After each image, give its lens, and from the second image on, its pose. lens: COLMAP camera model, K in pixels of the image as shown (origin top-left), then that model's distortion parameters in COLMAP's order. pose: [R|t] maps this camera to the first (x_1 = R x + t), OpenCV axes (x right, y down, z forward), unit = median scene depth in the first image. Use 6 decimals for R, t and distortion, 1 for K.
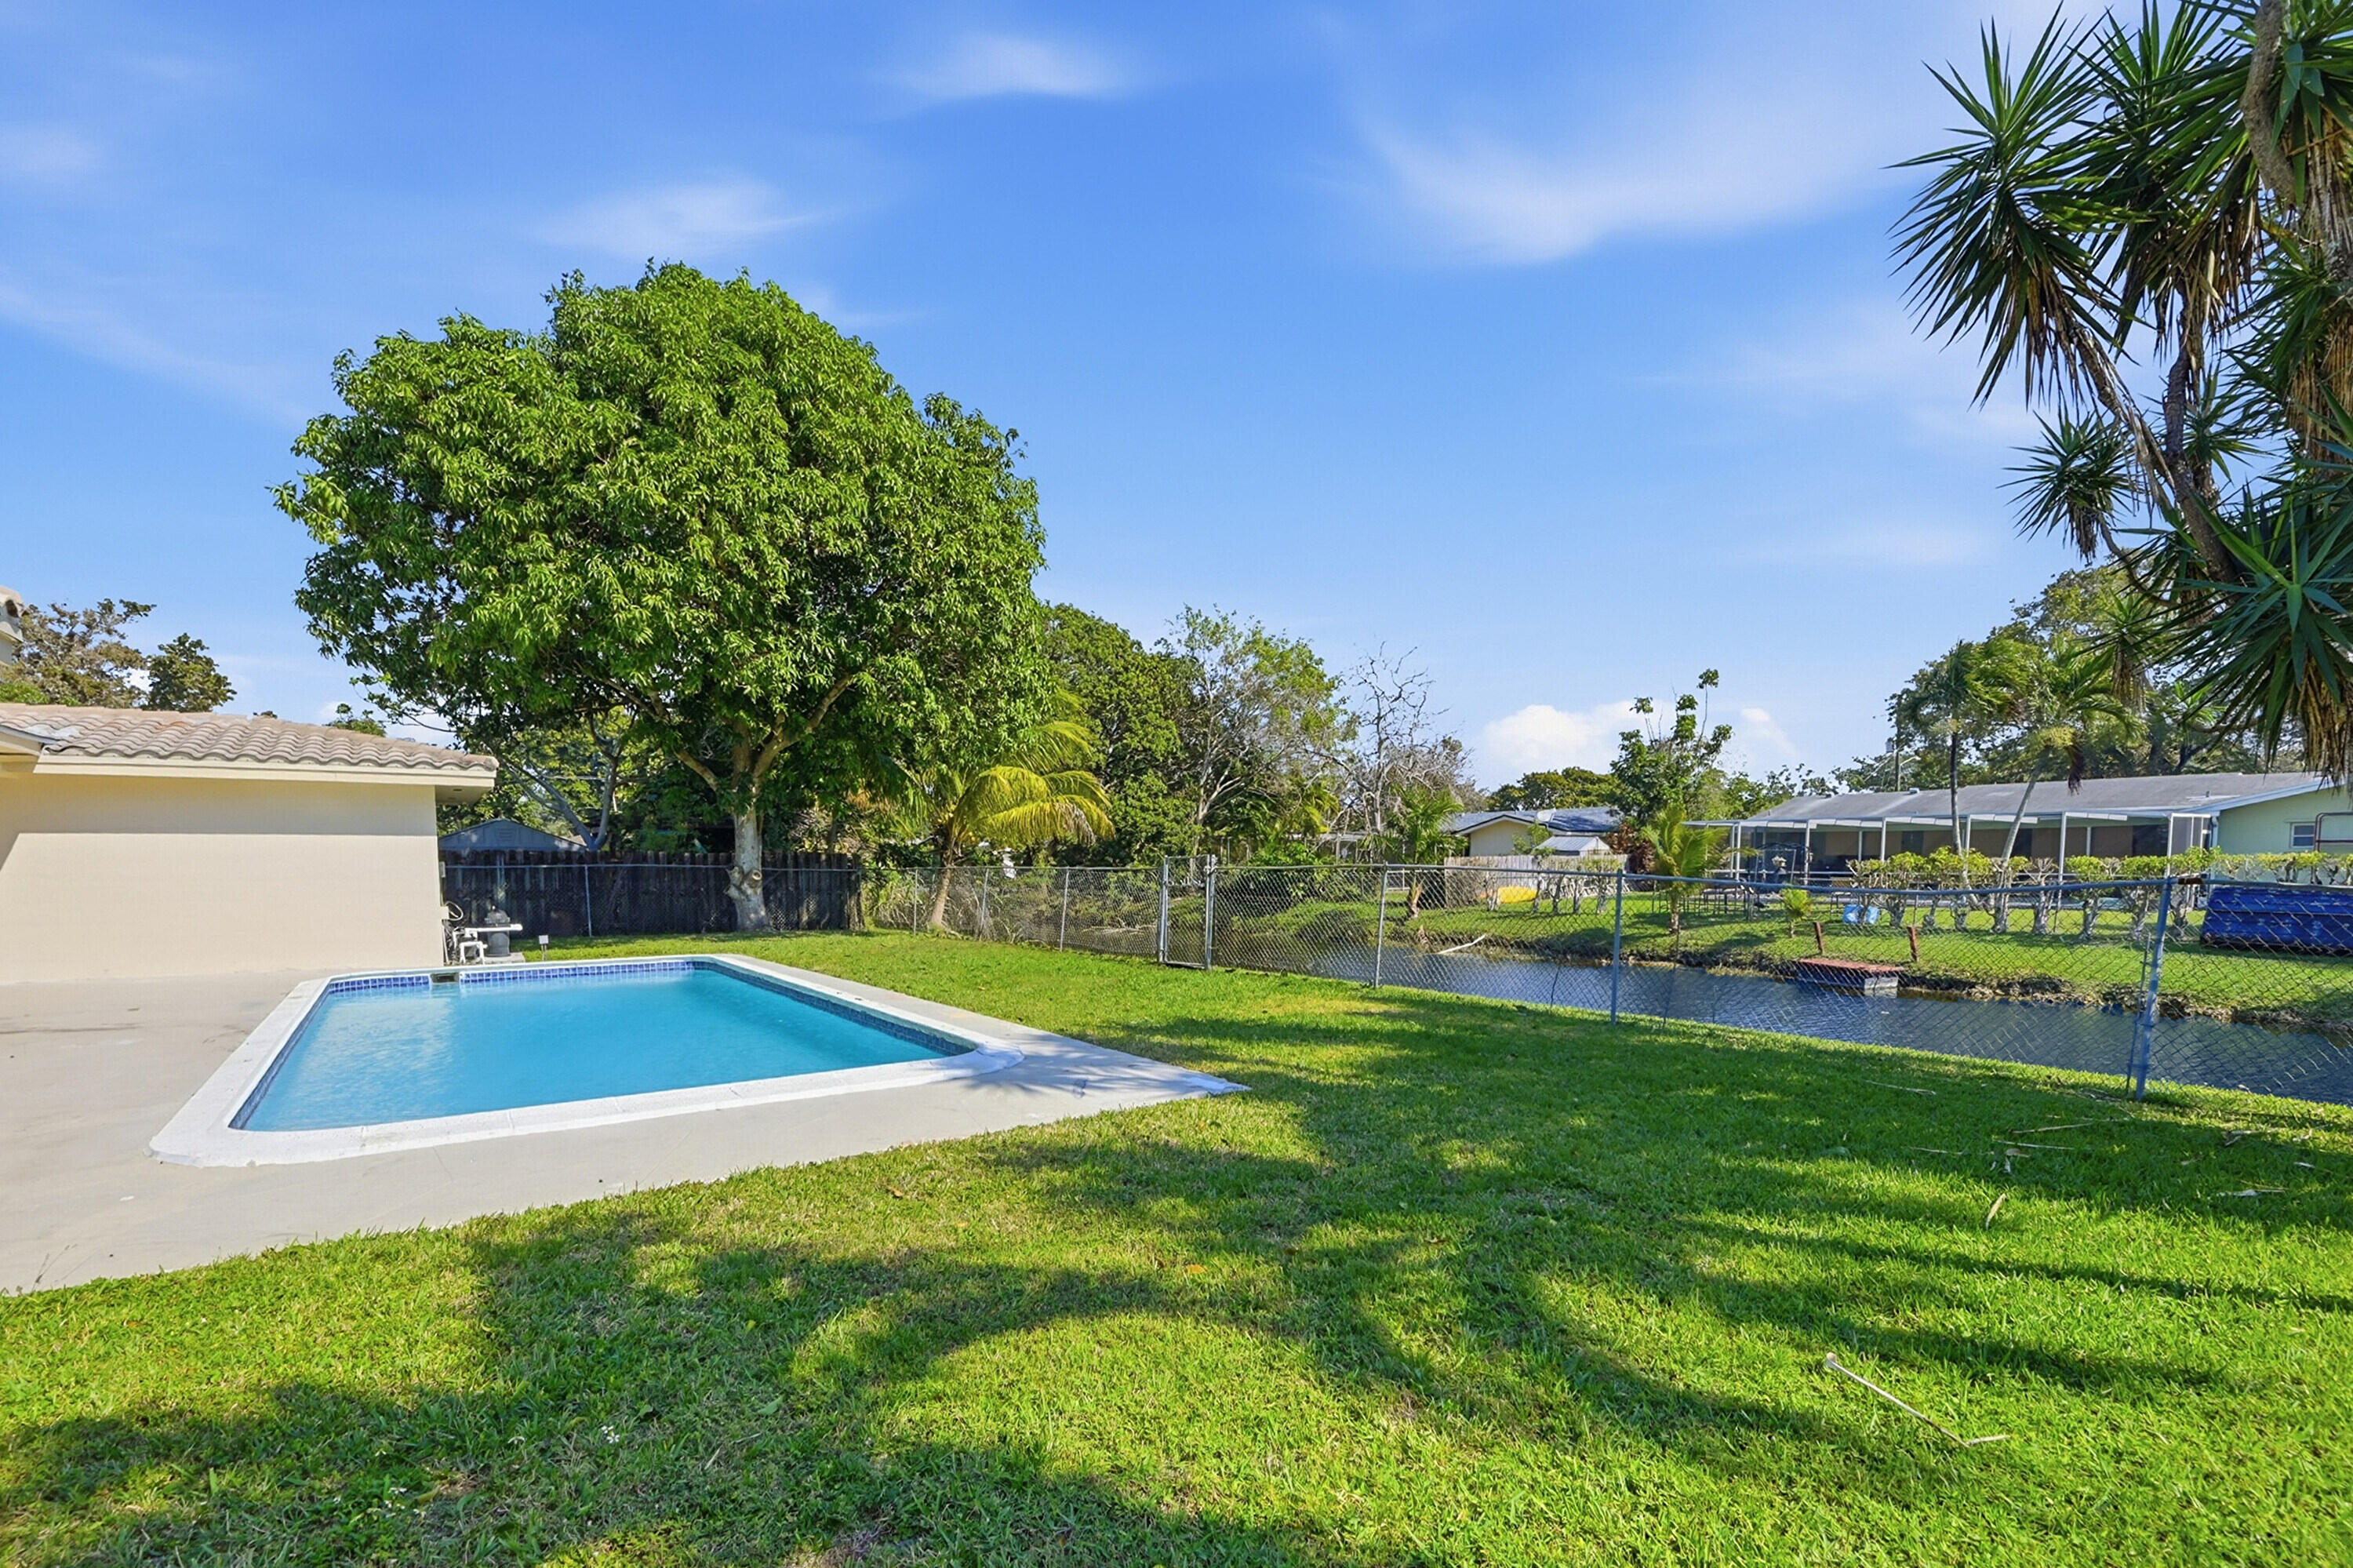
lens RADIAL K [[1119.8, 0, 1176.5], [0, 1119.8, 784.0], [0, 0, 1]] dist [0.001107, 0.000239]
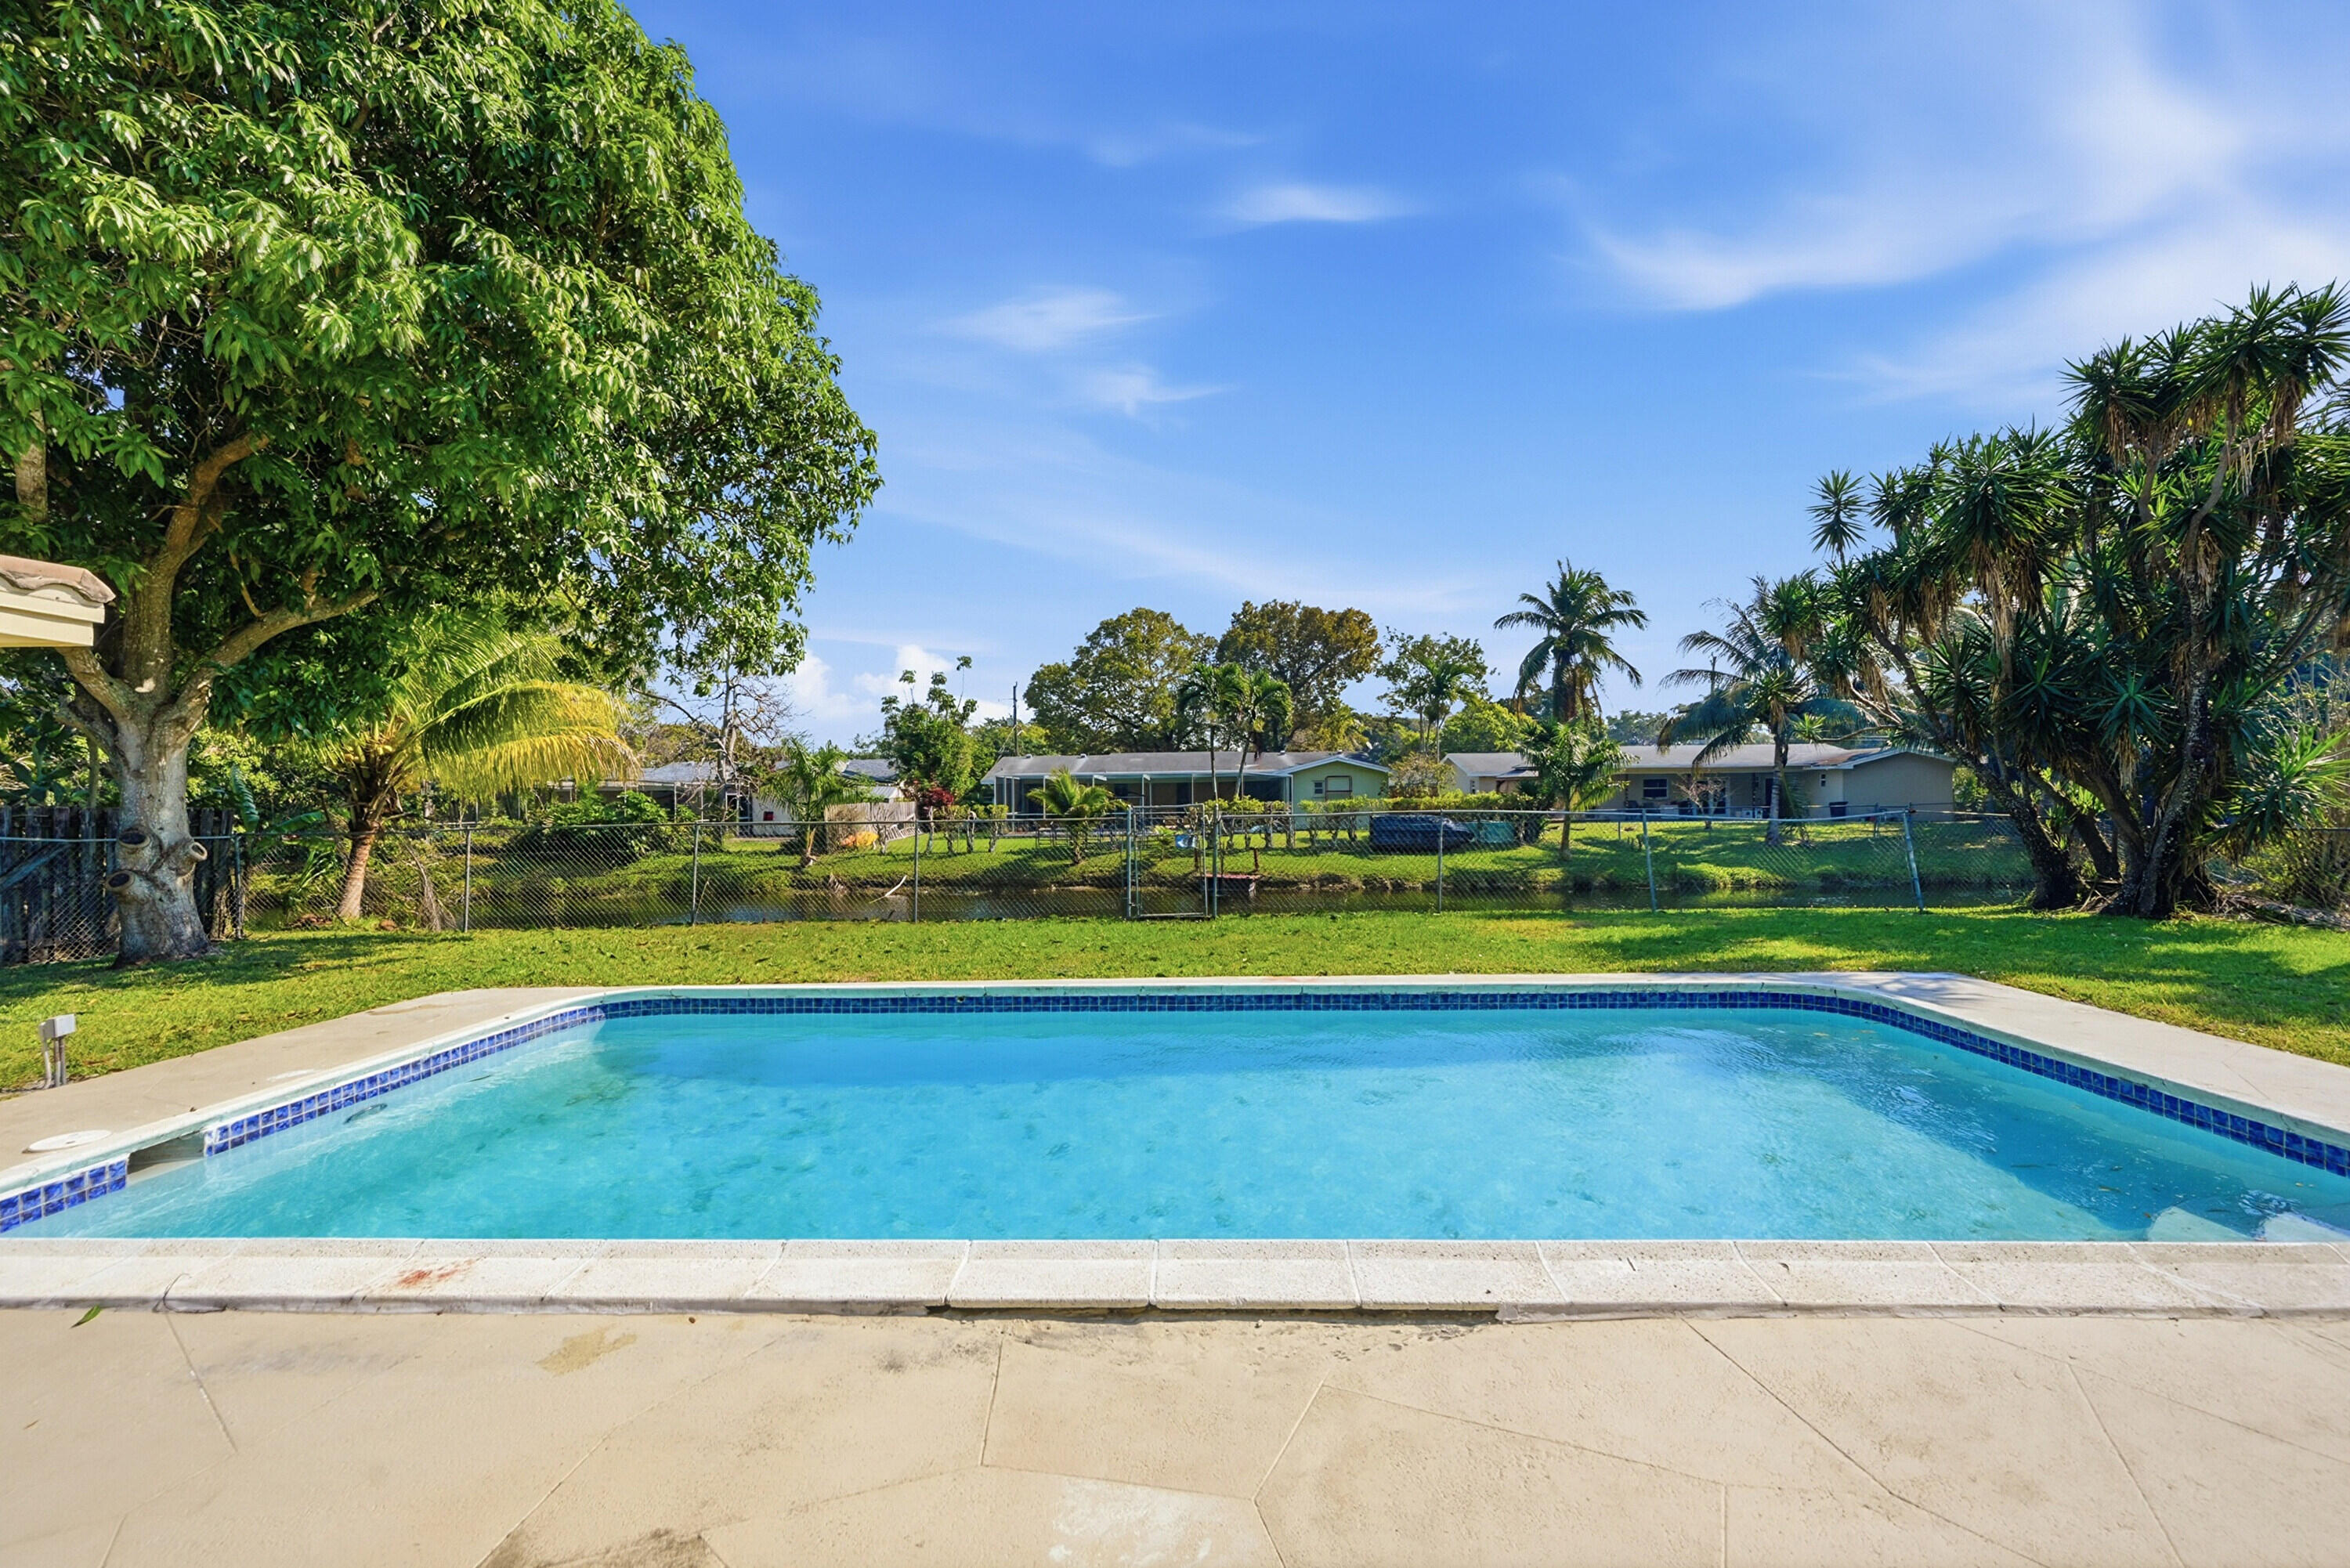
lens RADIAL K [[943.8, 0, 1175.0], [0, 943.8, 784.0], [0, 0, 1]] dist [-0.000545, -0.000112]
pose [[0.603429, 0.007415, 0.797382, -0.363025], [-0.042563, 0.998831, 0.022922, 0.014941], [-0.796280, -0.047771, 0.603039, 0.283187]]
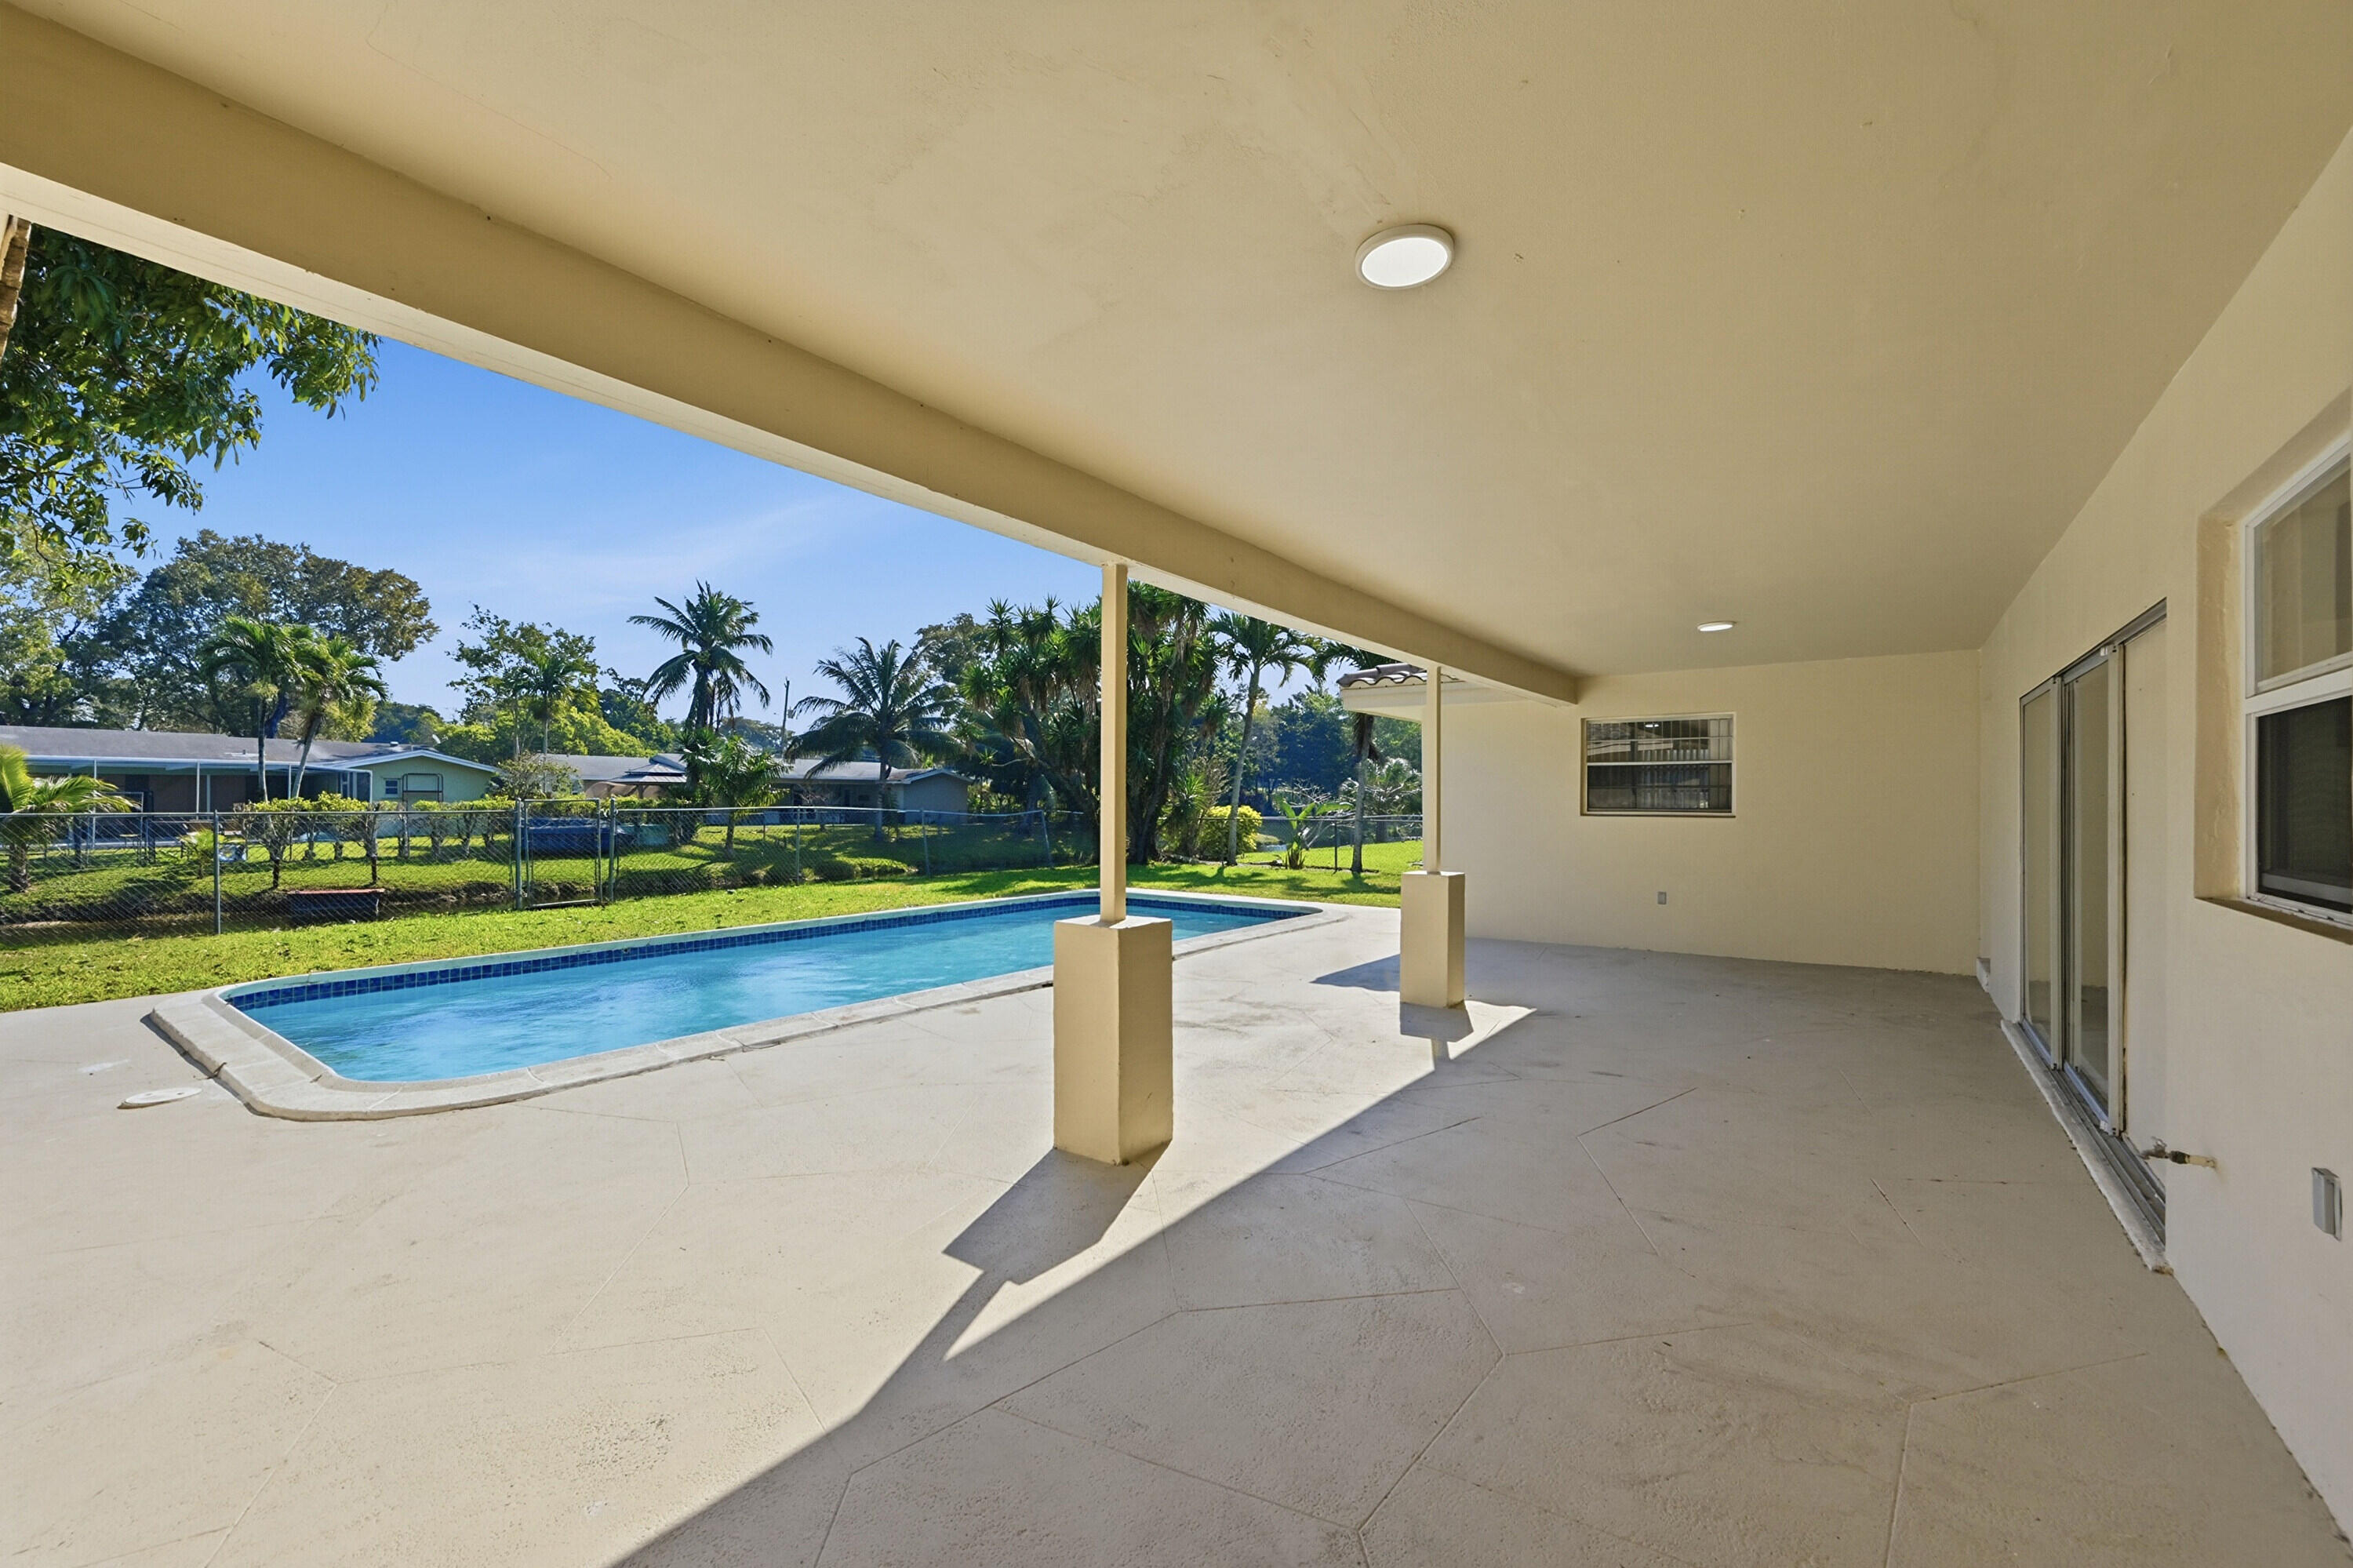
lens RADIAL K [[928.1, 0, 1176.5], [0, 928.1, 784.0], [0, 0, 1]] dist [0.000183, 0.000011]
pose [[-0.299098, 0.020206, 0.954009, -0.528509], [-0.066543, 0.996900, -0.041977, 0.024646], [-0.951900, -0.076038, -0.296826, 0.386168]]
